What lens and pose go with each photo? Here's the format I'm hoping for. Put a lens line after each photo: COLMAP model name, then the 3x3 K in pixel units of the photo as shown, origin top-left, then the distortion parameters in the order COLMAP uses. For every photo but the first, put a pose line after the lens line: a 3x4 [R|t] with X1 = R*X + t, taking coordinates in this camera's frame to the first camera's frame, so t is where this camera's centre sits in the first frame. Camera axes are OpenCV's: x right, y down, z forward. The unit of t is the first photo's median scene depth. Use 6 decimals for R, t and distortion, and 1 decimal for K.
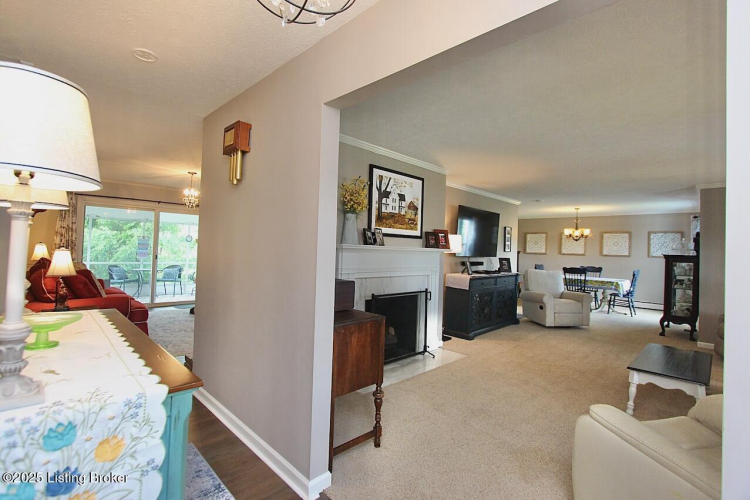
lens RADIAL K [[350.1, 0, 376.1], [0, 350.1, 247.2], [0, 0, 1]] dist [-0.003915, -0.001002]
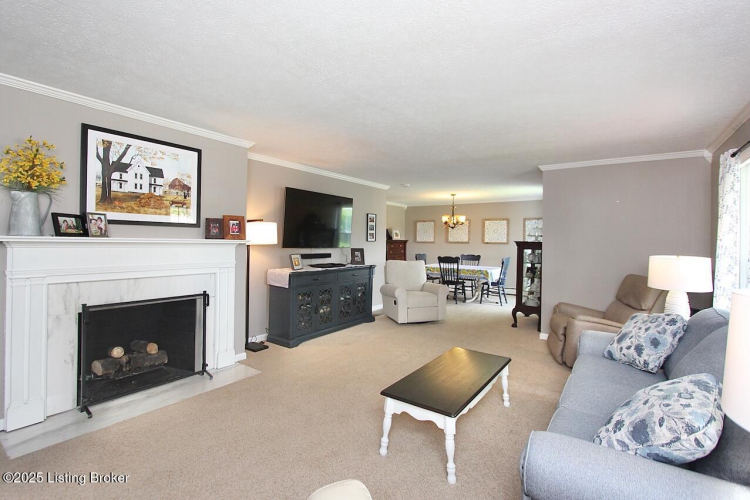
lens RADIAL K [[350.1, 0, 373.0], [0, 350.1, 245.0], [0, 0, 1]] dist [-0.003915, -0.001002]
pose [[0.986989, -0.019913, 0.159550, 0.313560], [0.016673, 0.999627, 0.021624, 0.003851], [-0.159921, -0.018682, 0.986953, 0.136554]]
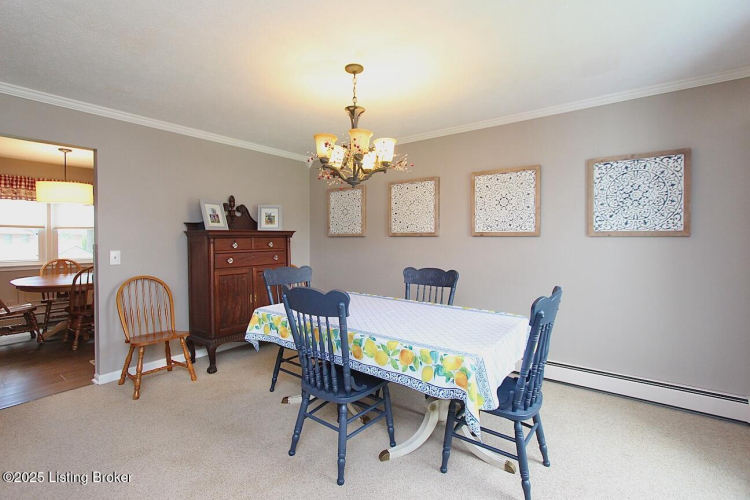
lens RADIAL K [[350.1, 0, 371.7], [0, 350.1, 246.9], [0, 0, 1]] dist [-0.003915, -0.001002]
pose [[0.991149, -0.034912, 0.128078, 0.843672], [0.030434, 0.998861, 0.036752, 0.032661], [-0.129215, -0.032529, 0.991083, 1.102687]]
